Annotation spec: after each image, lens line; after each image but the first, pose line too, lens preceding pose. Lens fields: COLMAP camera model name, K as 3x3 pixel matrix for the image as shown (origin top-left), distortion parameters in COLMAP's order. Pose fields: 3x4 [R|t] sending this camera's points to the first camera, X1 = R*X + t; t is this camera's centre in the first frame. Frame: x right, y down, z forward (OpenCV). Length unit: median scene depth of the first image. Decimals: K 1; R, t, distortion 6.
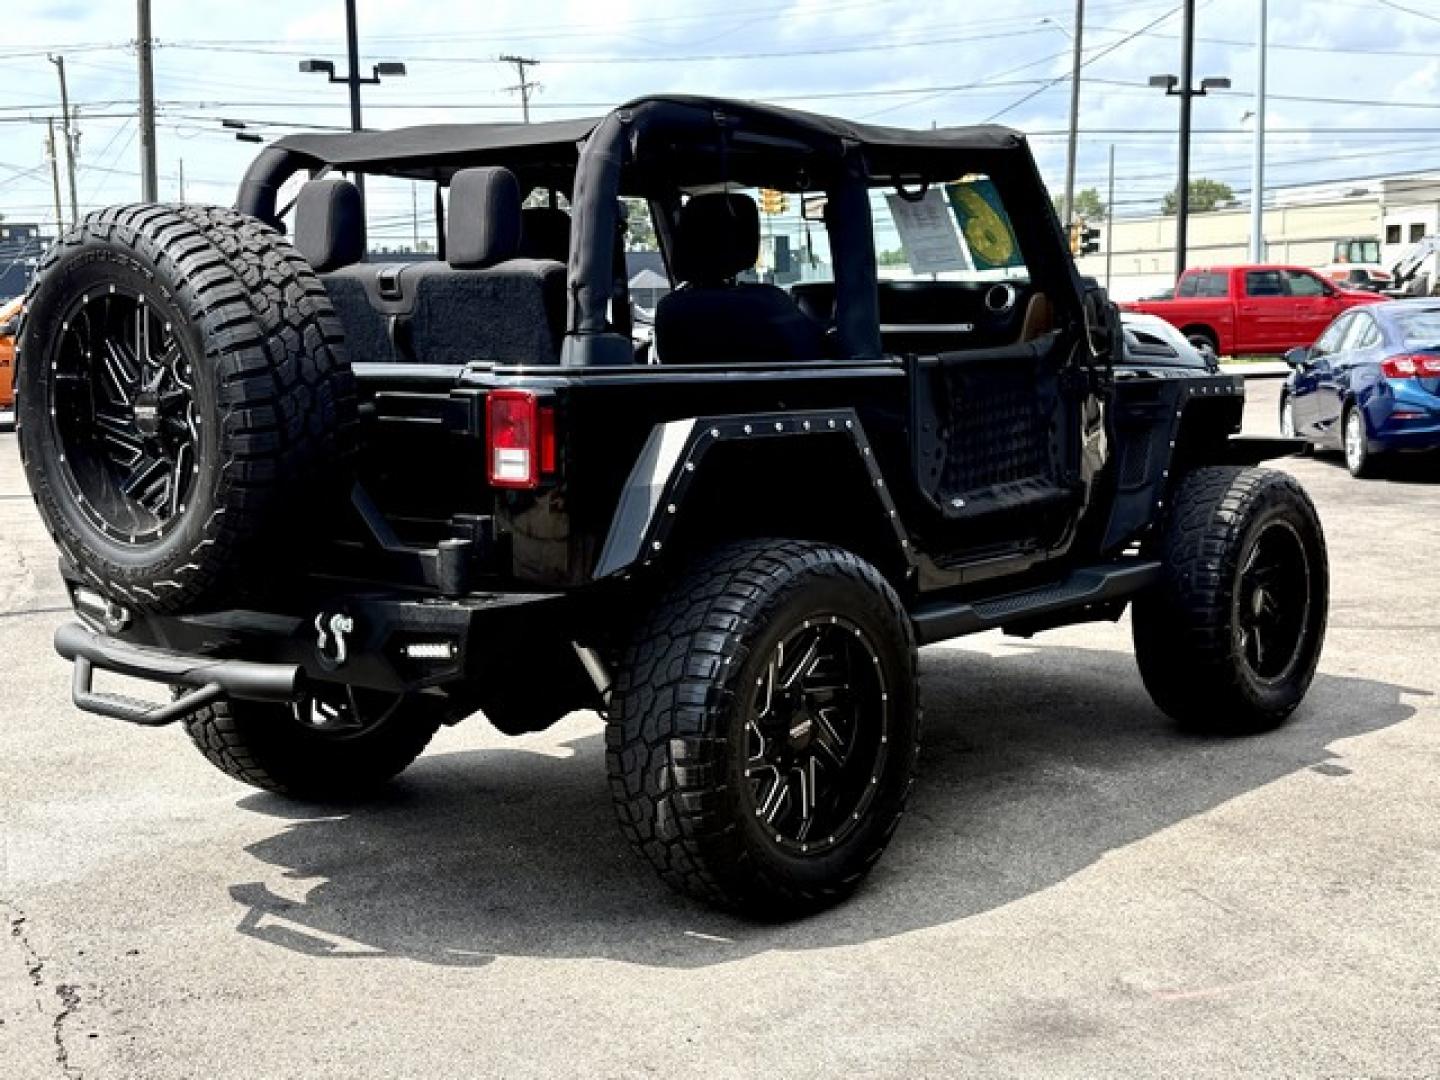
lens RADIAL K [[1828.1, 0, 720.0], [0, 1828.1, 540.0], [0, 0, 1]] dist [0.086848, -0.081282]
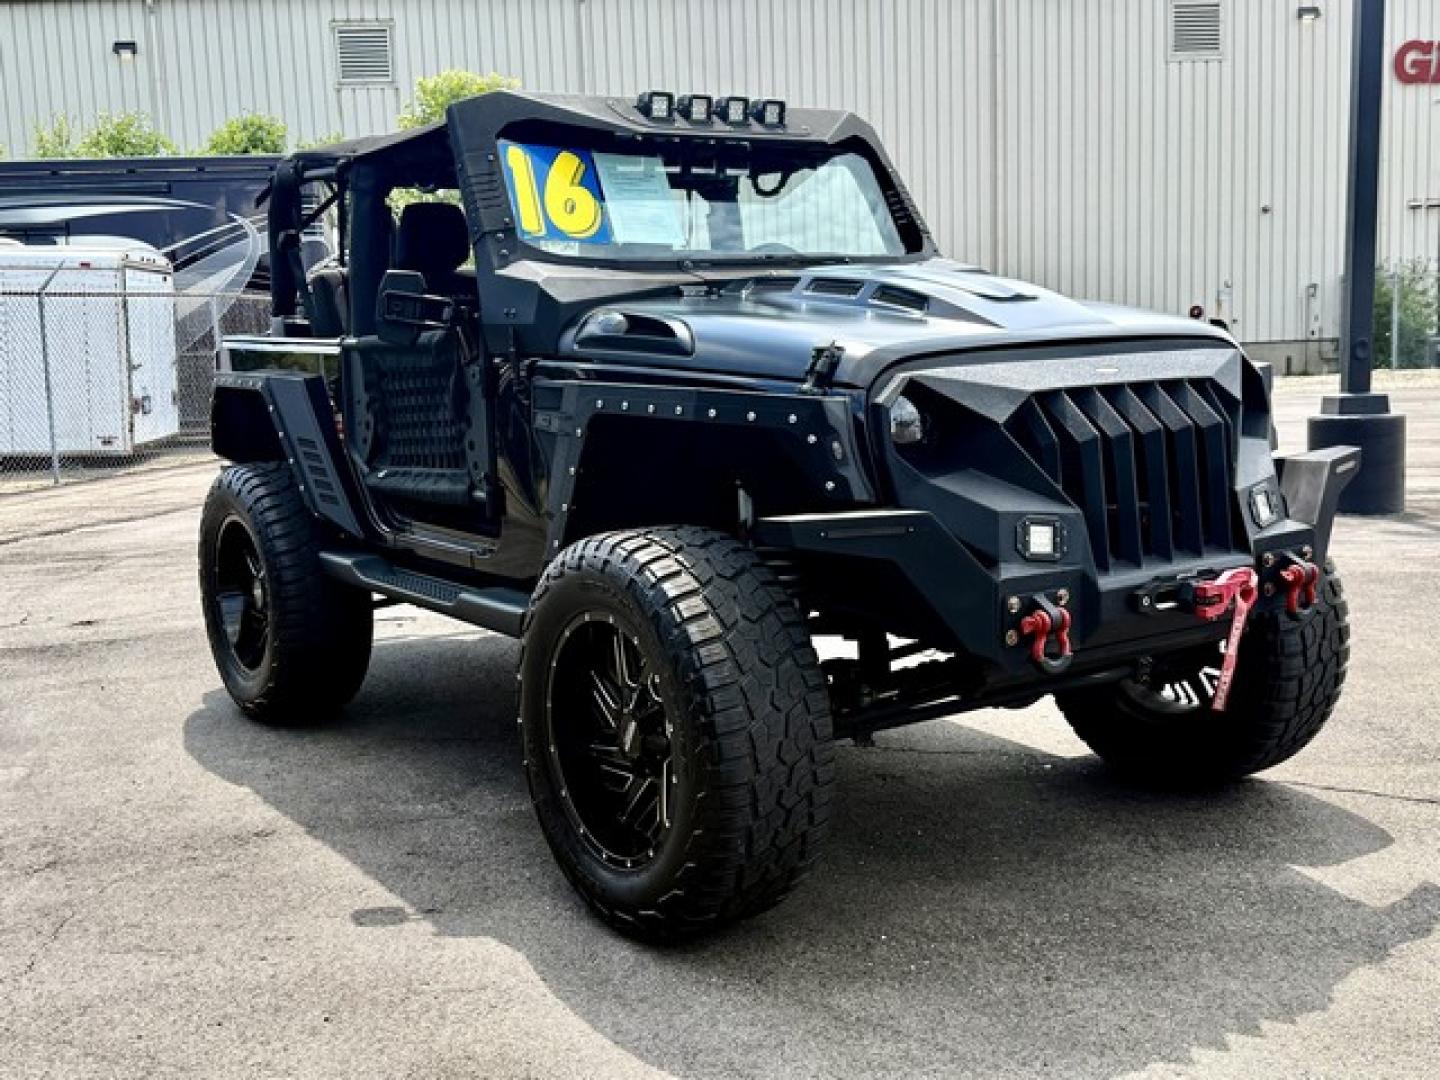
lens RADIAL K [[1578.2, 0, 725.4], [0, 1578.2, 542.4], [0, 0, 1]] dist [0.116906, -0.252029]
pose [[-0.238457, 0.158261, -0.958171, 1.099741], [-0.085240, 0.979414, 0.182983, -0.188746], [0.967405, 0.125308, -0.220057, 1.551444]]
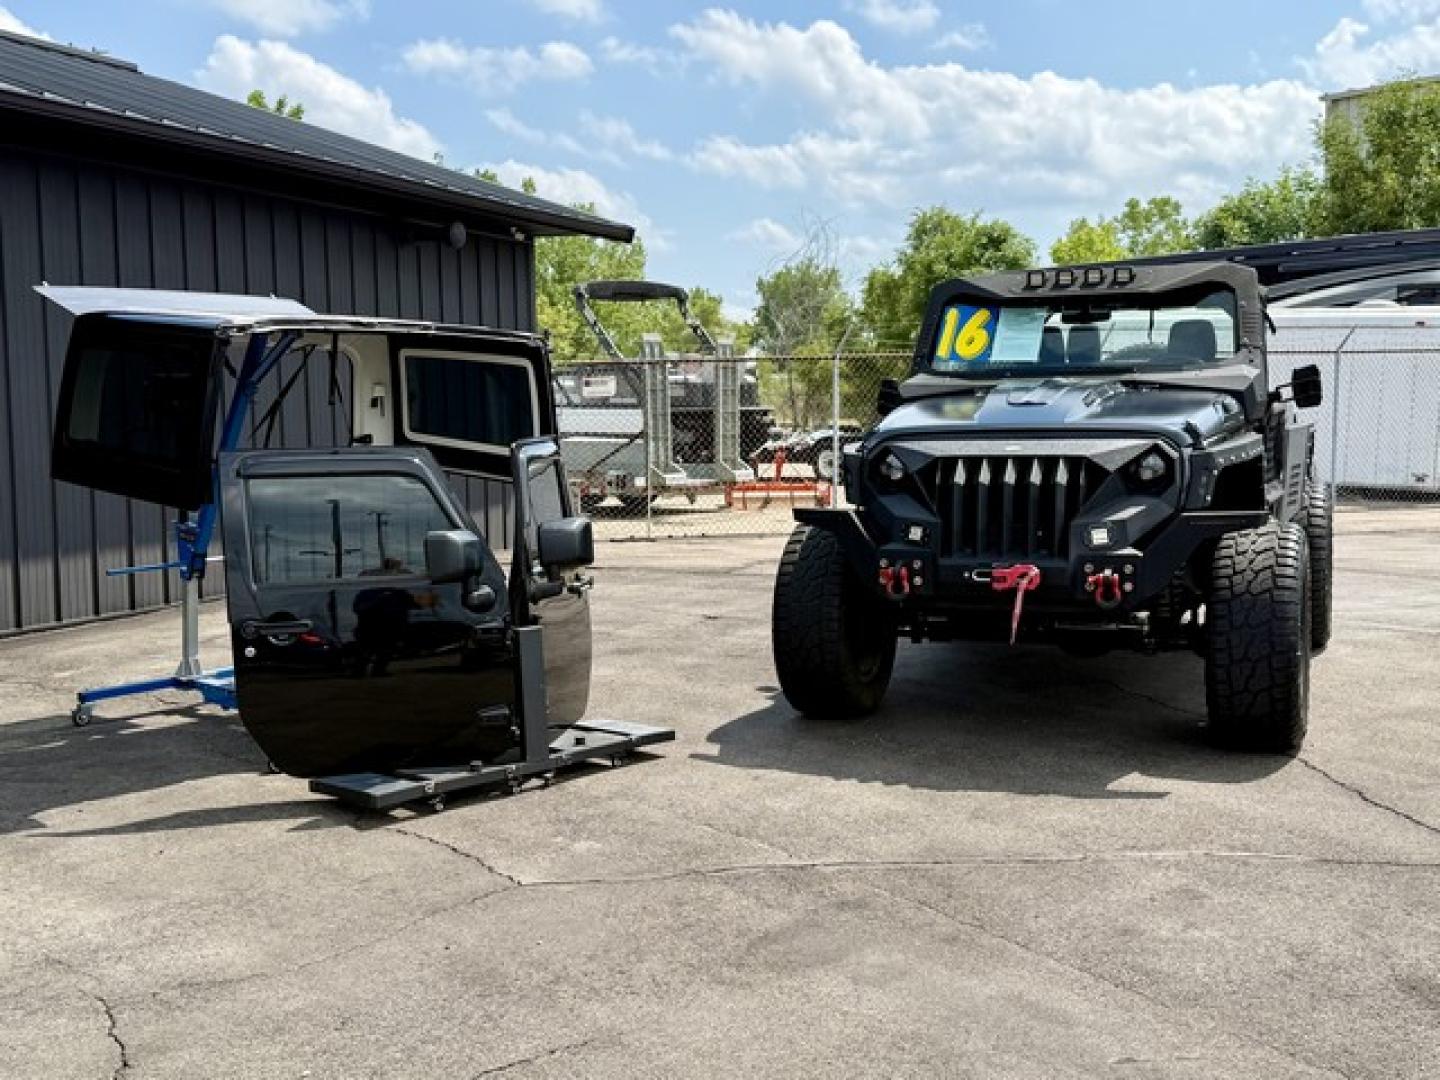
lens RADIAL K [[1616.9, 0, 720.0], [0, 1616.9, 540.0], [0, 0, 1]] dist [0.190923, -0.358034]
pose [[-0.945848, 0.057579, -0.319461, 0.987526], [-0.012238, 0.977117, 0.212350, -0.360043], [0.324378, 0.204761, -0.923500, 2.765752]]
